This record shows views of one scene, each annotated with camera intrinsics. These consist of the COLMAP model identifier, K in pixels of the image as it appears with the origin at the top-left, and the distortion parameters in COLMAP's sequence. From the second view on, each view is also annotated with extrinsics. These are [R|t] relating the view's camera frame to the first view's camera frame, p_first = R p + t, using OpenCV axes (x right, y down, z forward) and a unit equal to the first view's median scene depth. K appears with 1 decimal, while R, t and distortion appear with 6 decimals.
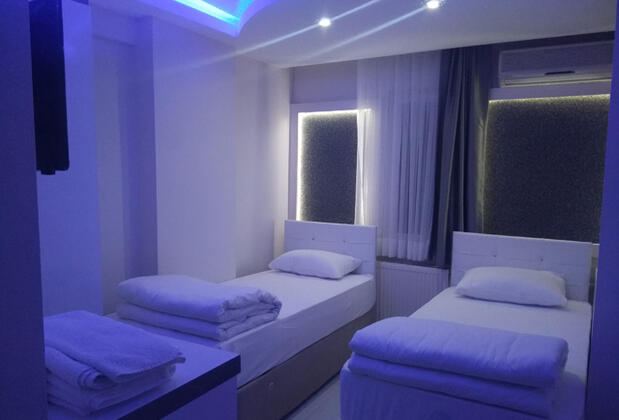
lens RADIAL K [[473.1, 0, 308.9], [0, 473.1, 217.9], [0, 0, 1]] dist [0.102478, -0.147647]
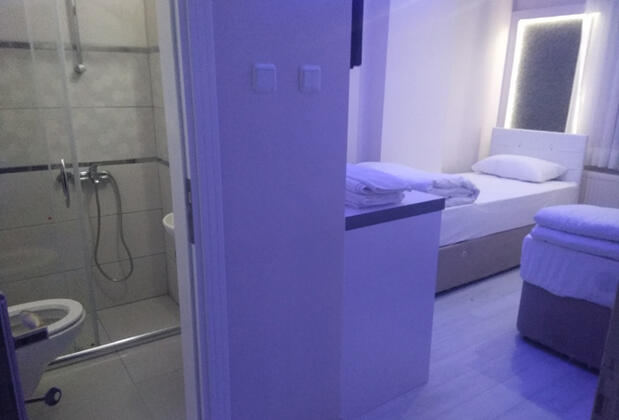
lens RADIAL K [[473.1, 0, 308.9], [0, 473.1, 217.9], [0, 0, 1]] dist [0.102478, -0.147647]
pose [[0.912569, 0.117516, -0.391672, 0.021198], [-0.050330, 0.982812, 0.177615, 0.039268], [0.405813, -0.142373, 0.902799, -0.197948]]
